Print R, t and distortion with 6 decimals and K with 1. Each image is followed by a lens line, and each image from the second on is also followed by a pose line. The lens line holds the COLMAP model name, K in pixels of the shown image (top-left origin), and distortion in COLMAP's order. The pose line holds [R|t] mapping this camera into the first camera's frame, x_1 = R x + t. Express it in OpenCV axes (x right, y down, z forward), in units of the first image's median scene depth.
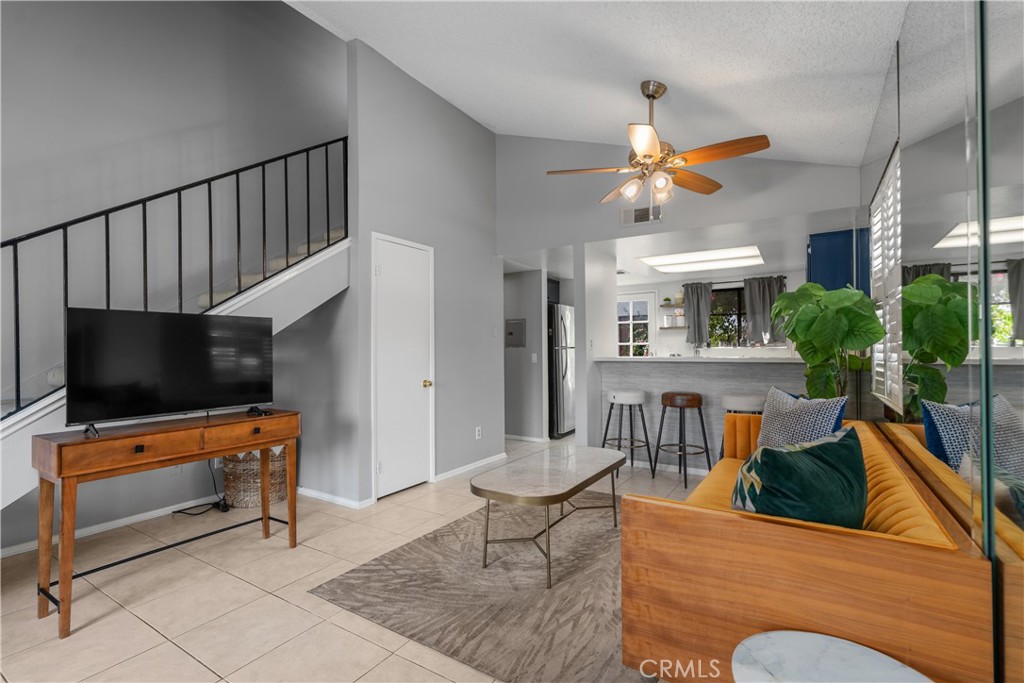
lens RADIAL K [[465.9, 0, 512.3], [0, 465.9, 346.0], [0, 0, 1]] dist [-0.000715, -0.000279]
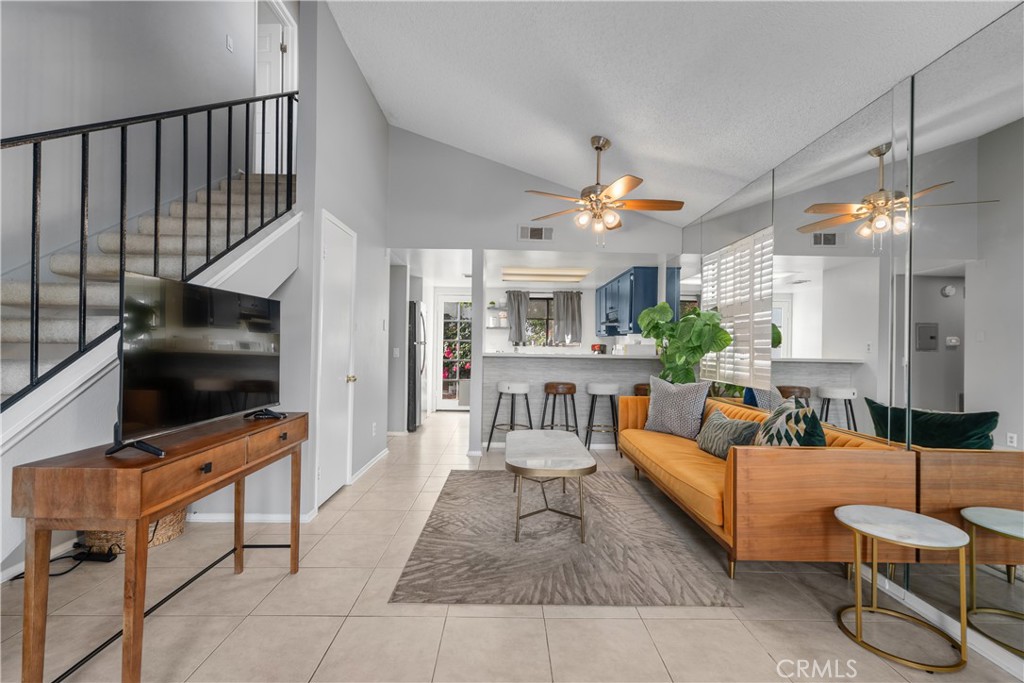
lens RADIAL K [[457.1, 0, 512.0], [0, 457.1, 341.5], [0, 0, 1]] dist [0.002079, 0.000749]
pose [[0.835757, 0.027629, 0.548403, -0.546781], [-0.027621, 0.999584, -0.008266, 0.006791], [-0.548404, -0.008239, 0.836173, 0.079659]]
